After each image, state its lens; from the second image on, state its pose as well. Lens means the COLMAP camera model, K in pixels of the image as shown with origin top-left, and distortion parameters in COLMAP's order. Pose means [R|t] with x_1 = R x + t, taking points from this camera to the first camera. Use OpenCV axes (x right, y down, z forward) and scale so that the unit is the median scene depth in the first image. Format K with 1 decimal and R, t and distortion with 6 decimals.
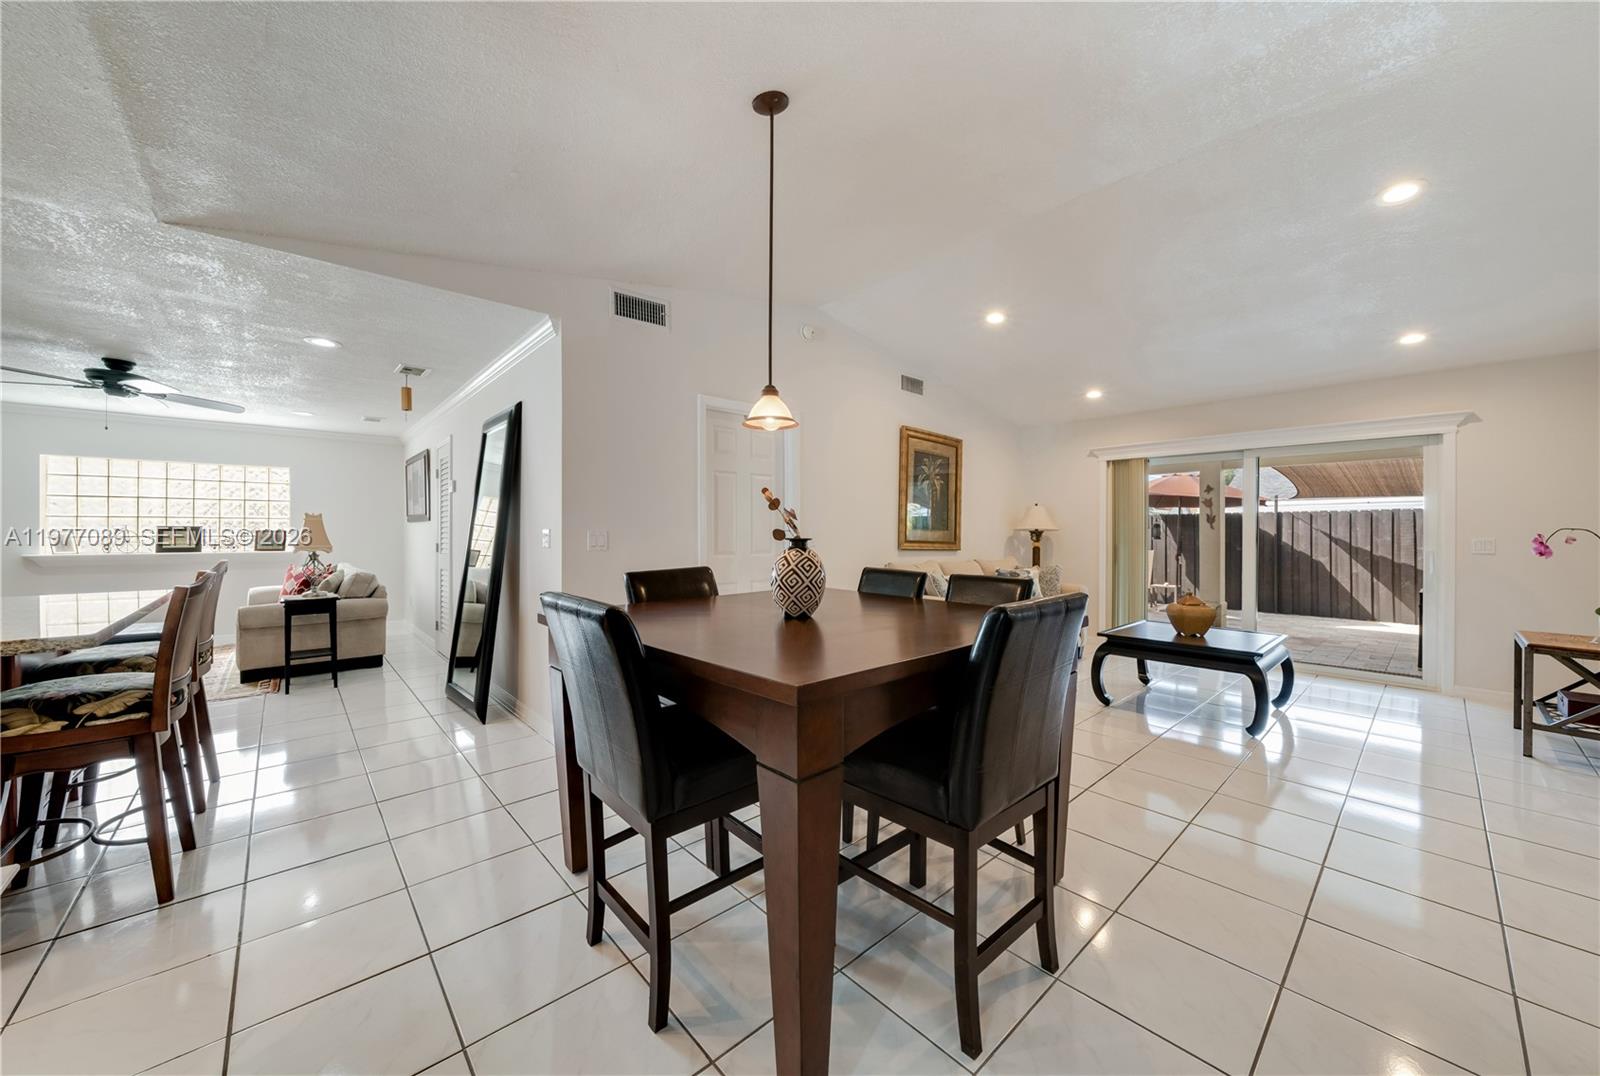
lens RADIAL K [[573.4, 0, 800.0], [0, 573.4, 538.0], [0, 0, 1]] dist [-0.006833, -0.000053]
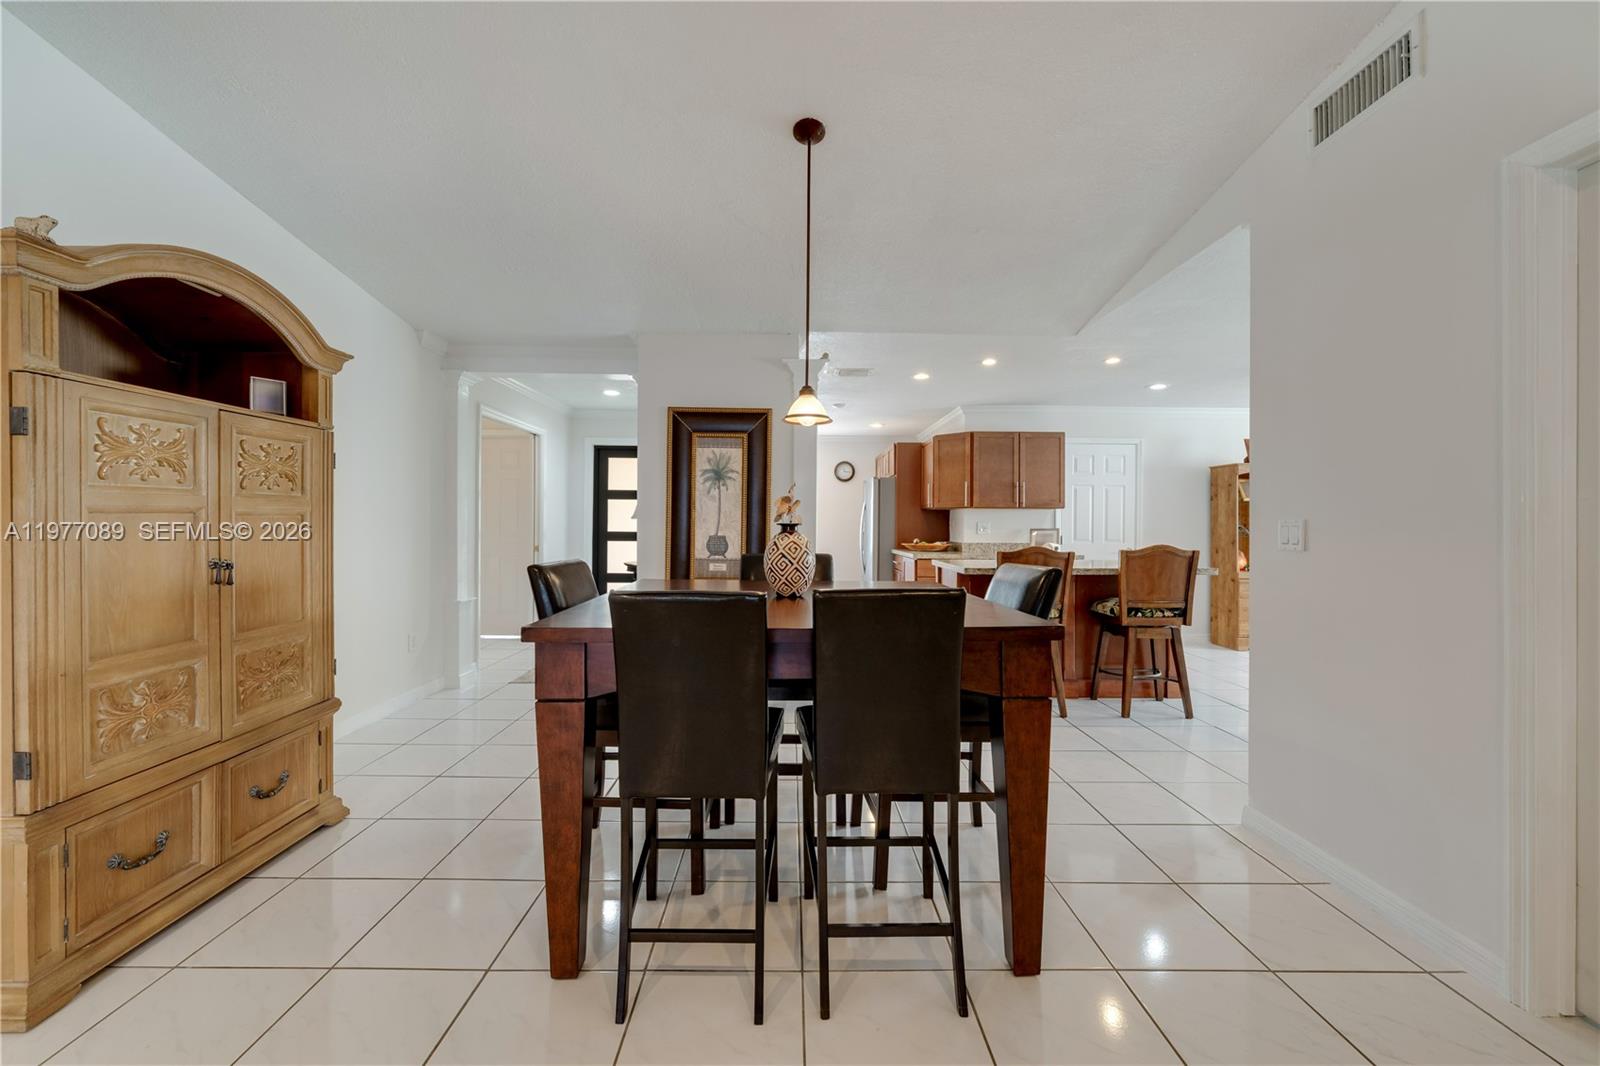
lens RADIAL K [[628.1, 0, 783.9], [0, 628.1, 524.4], [0, 0, 1]] dist [-0.000782, -0.000090]
pose [[-0.661545, -0.005100, -0.749888, 0.310614], [-0.013602, 0.999894, 0.005200, -0.002165], [0.749782, 0.013640, -0.661544, 0.624411]]
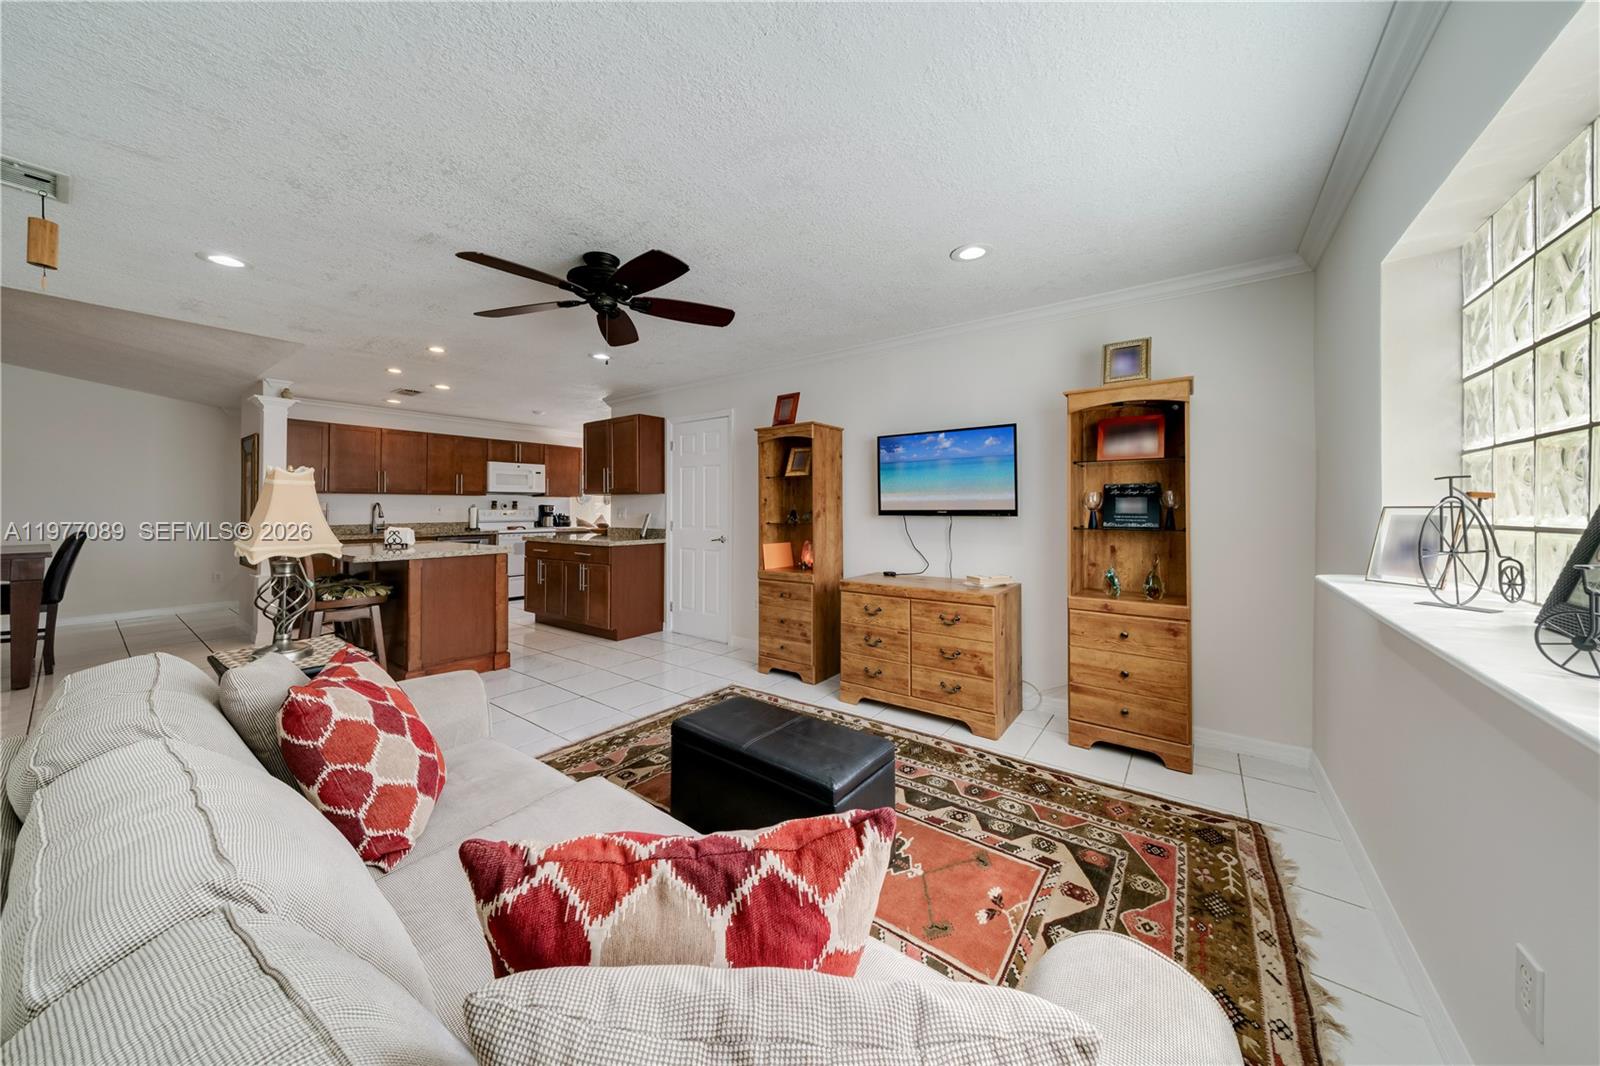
lens RADIAL K [[529.8, 0, 783.6], [0, 529.8, 504.5], [0, 0, 1]] dist [0.015047, -0.000001]
pose [[-0.983086, 0.001499, -0.183137, -0.943302], [0.001321, 0.999999, 0.001098, -0.012479], [0.183138, 0.000838, -0.983087, 1.199928]]
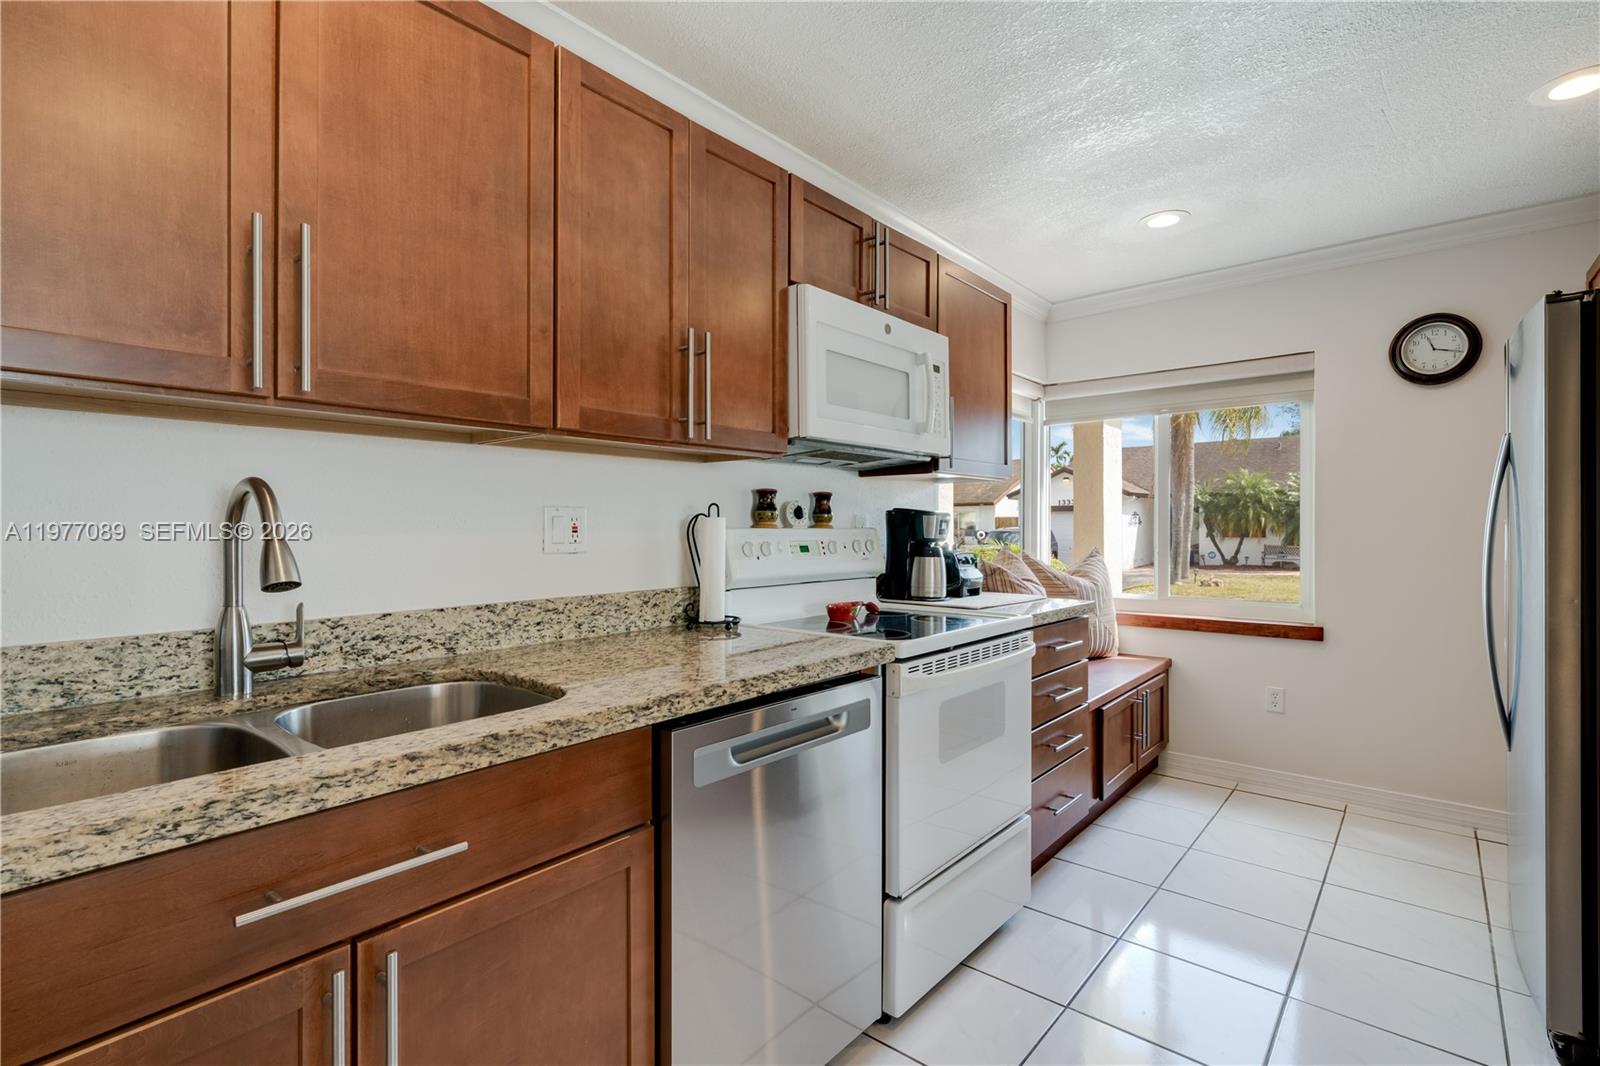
lens RADIAL K [[752.7, 0, 800.0], [0, 752.7, 533.0], [0, 0, 1]] dist [-0.000090, -0.000066]
pose [[-0.990388, 0.003761, -0.138265, -0.436714], [0.001236, 0.999831, 0.018341, -0.004318], [0.138311, 0.017993, -0.990225, 0.178967]]
